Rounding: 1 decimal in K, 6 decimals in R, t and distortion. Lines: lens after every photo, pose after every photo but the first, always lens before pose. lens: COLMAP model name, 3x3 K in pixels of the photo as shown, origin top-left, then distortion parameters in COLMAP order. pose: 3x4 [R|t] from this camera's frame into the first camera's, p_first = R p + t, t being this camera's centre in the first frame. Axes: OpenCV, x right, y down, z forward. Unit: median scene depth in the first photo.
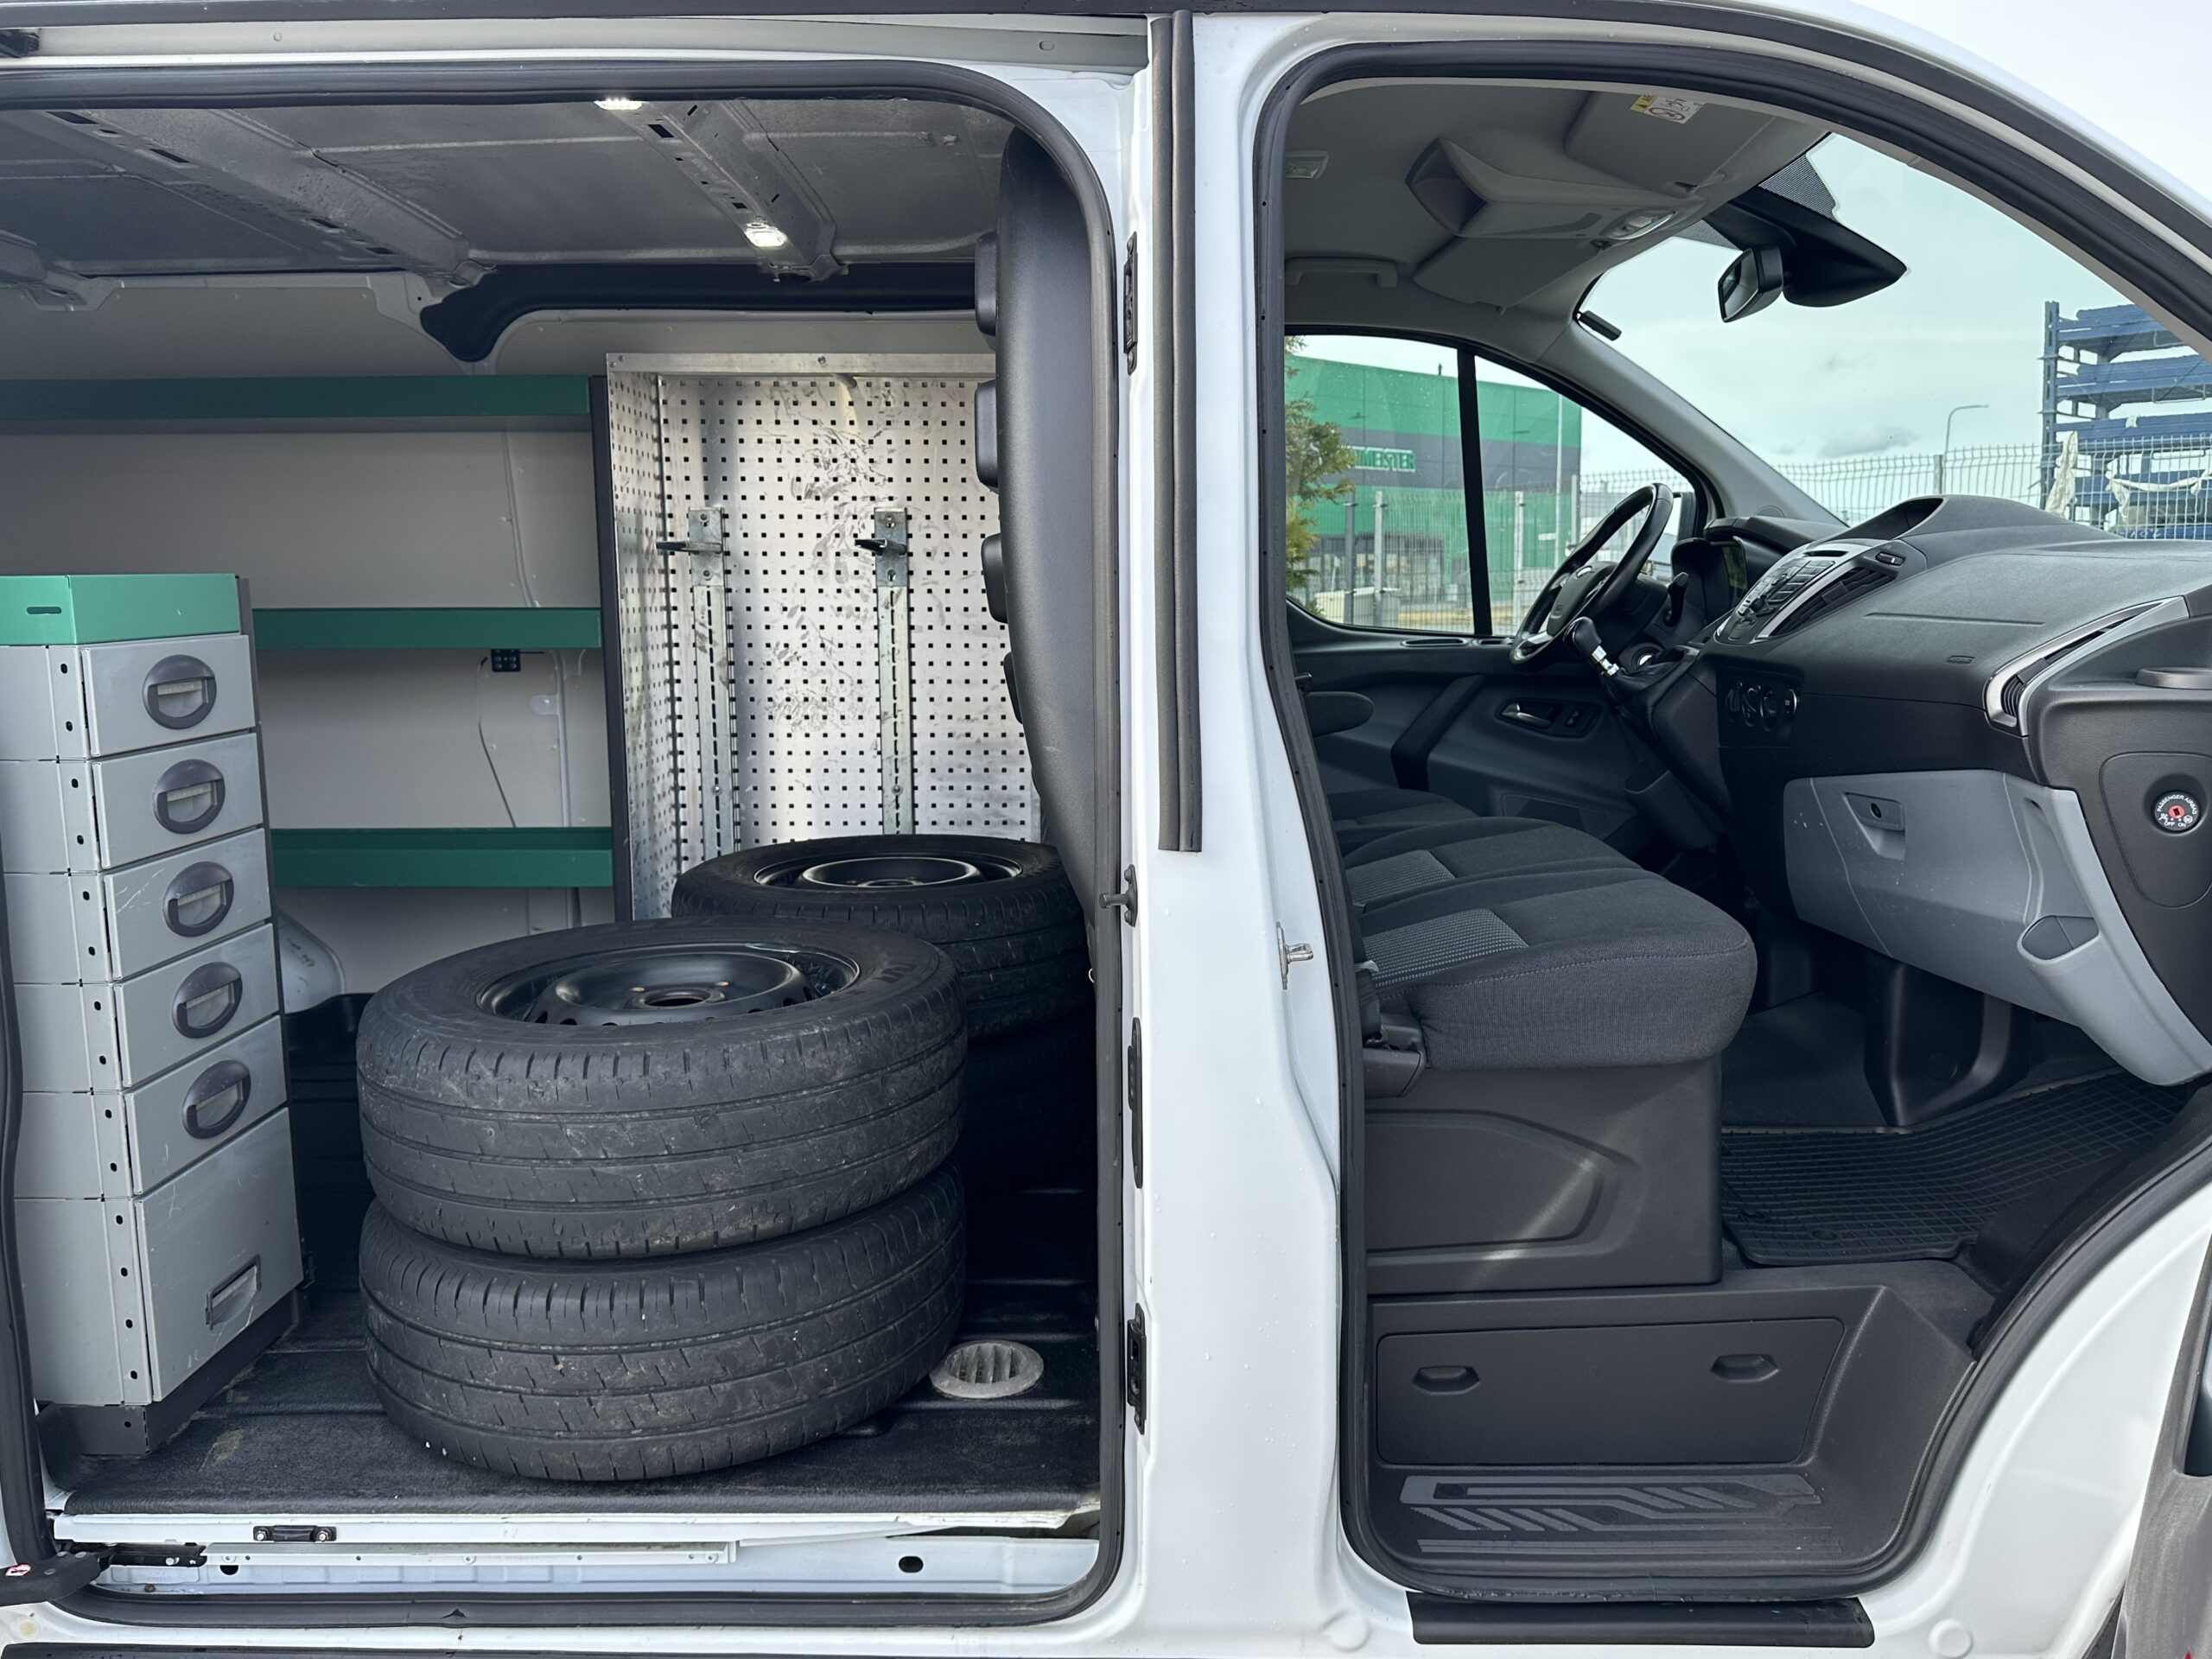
lens RADIAL K [[1561.2, 0, 1106.0], [0, 1561.2, 829.5], [0, 0, 1]] dist [0.021160, -0.056152]
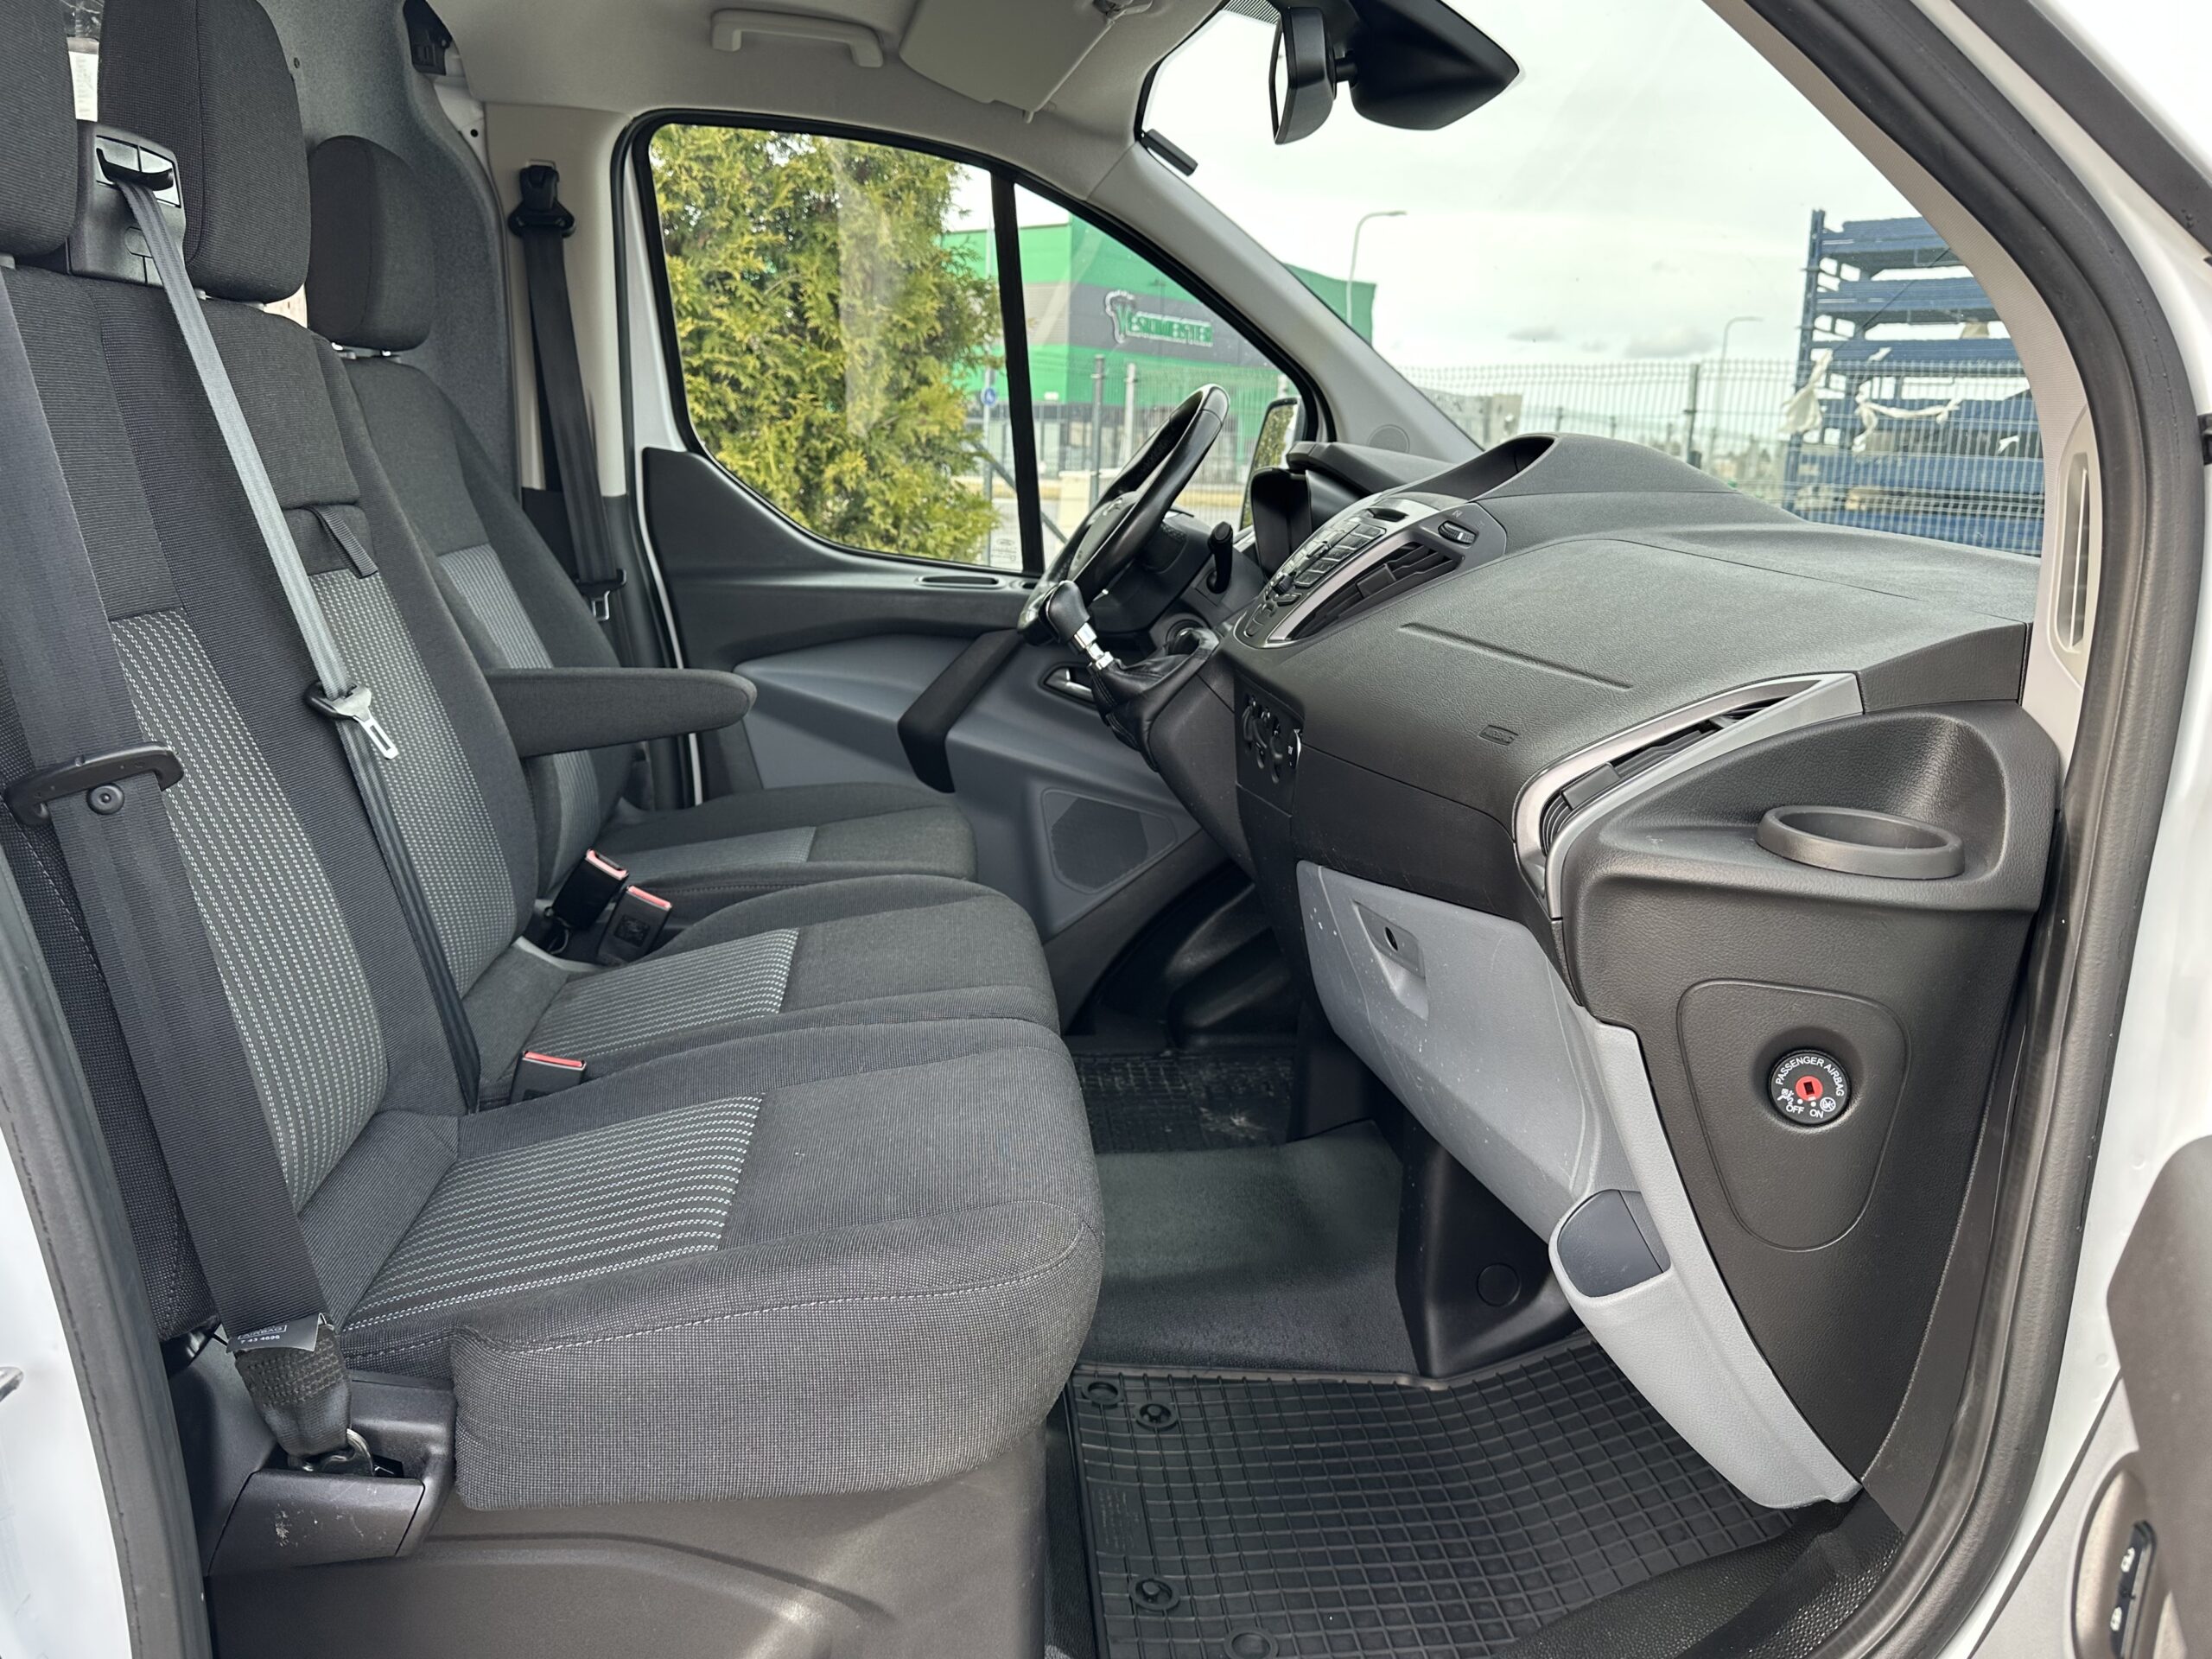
lens RADIAL K [[1561.2, 0, 1106.0], [0, 1561.2, 829.5], [0, 0, 1]] dist [0.021160, -0.056152]
pose [[0.990556, 0.028789, 0.134051, 0.184033], [-0.039914, 0.995910, 0.081058, -0.065496], [-0.131169, -0.085643, 0.987654, 0.250560]]
